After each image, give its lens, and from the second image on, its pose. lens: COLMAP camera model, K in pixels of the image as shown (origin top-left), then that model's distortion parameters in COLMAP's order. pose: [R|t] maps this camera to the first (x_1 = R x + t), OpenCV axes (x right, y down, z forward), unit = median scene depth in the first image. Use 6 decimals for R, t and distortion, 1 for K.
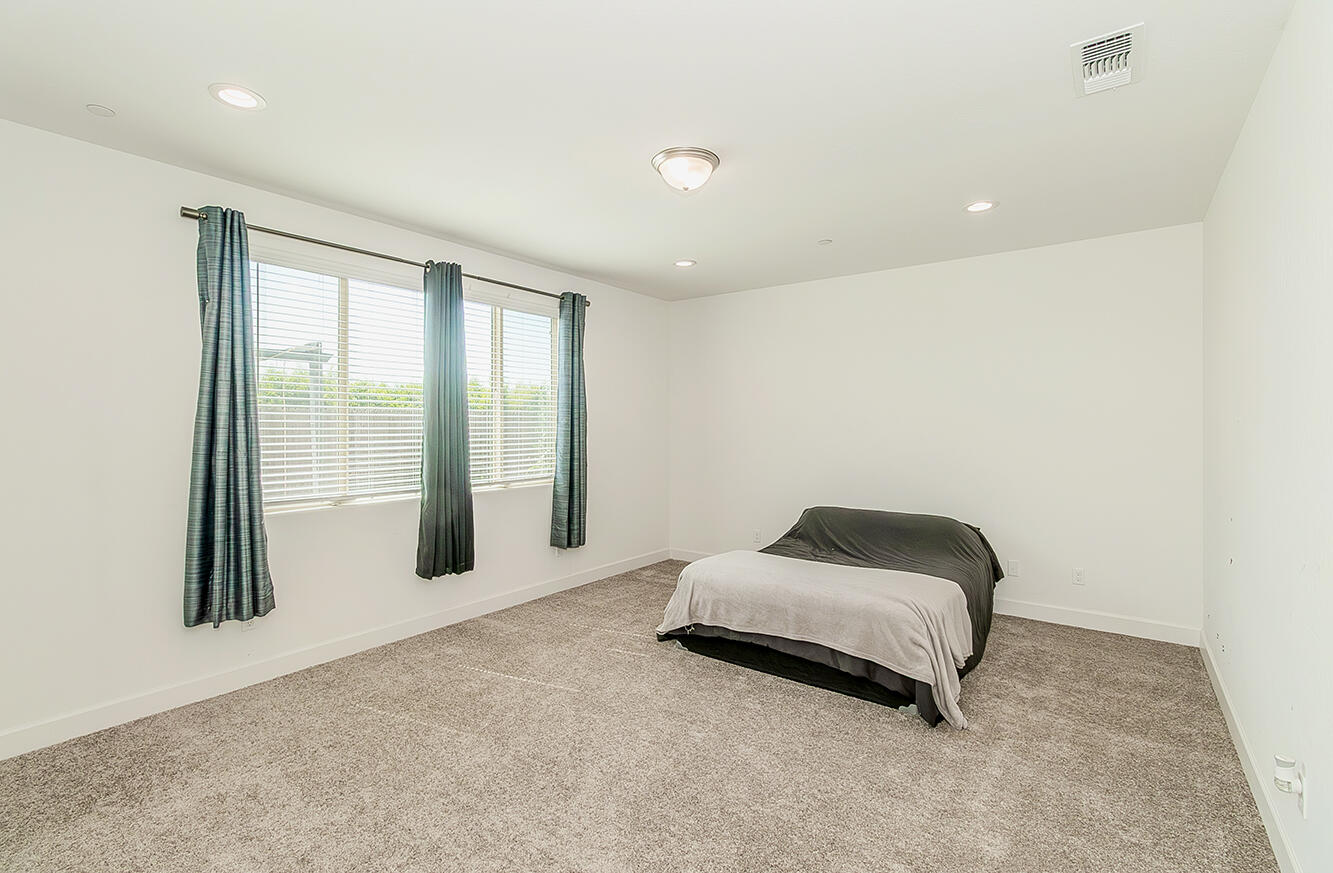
lens RADIAL K [[607.9, 0, 669.0], [0, 607.9, 431.0], [0, 0, 1]] dist [-0.001078, 0.000394]
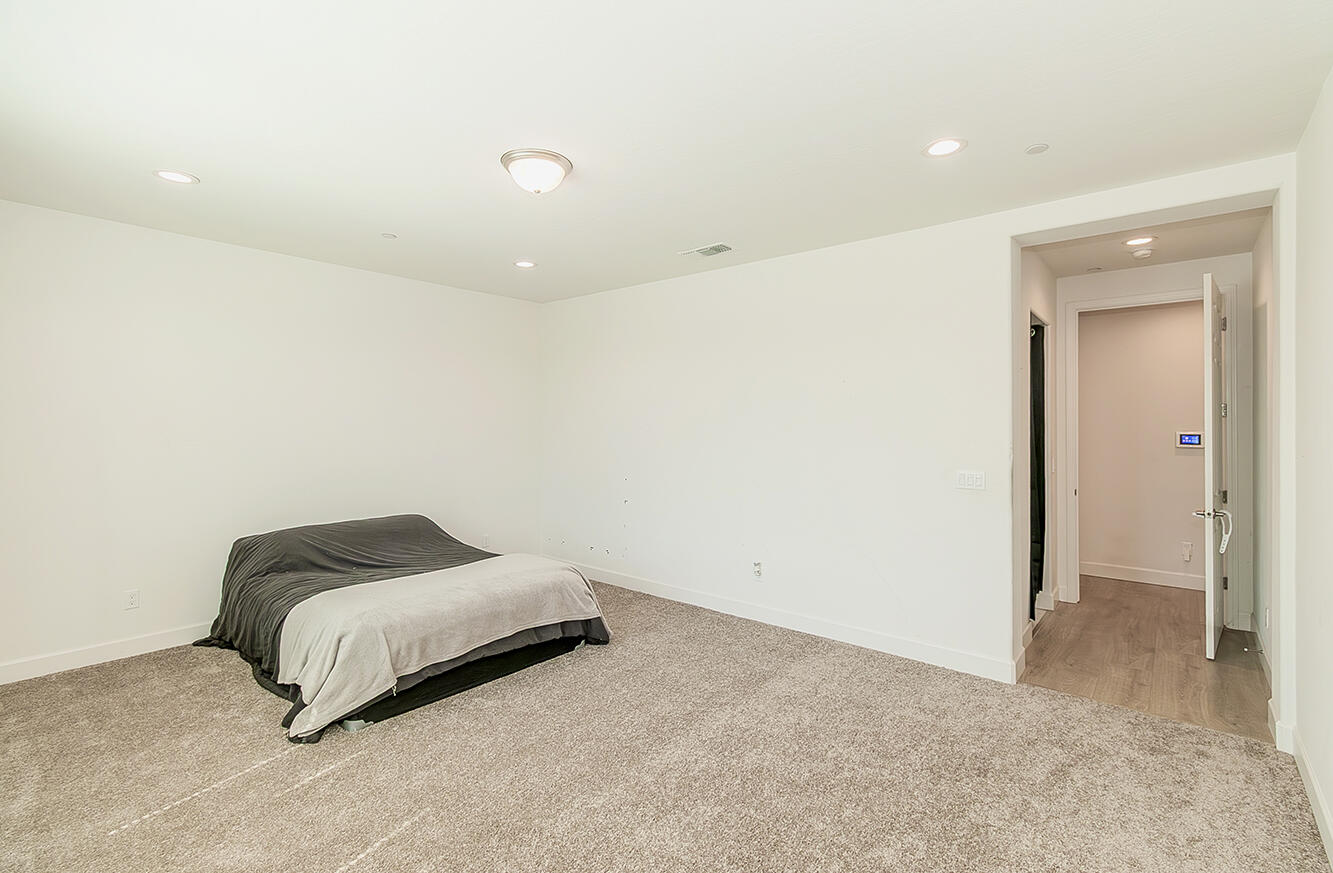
lens RADIAL K [[607.9, 0, 669.0], [0, 607.9, 431.0], [0, 0, 1]] dist [-0.001078, 0.000394]
pose [[0.074923, -0.013604, 0.997097, -0.805994], [0.019355, 0.999738, 0.012186, -0.012520], [-0.997001, 0.018386, 0.075167, 0.648647]]
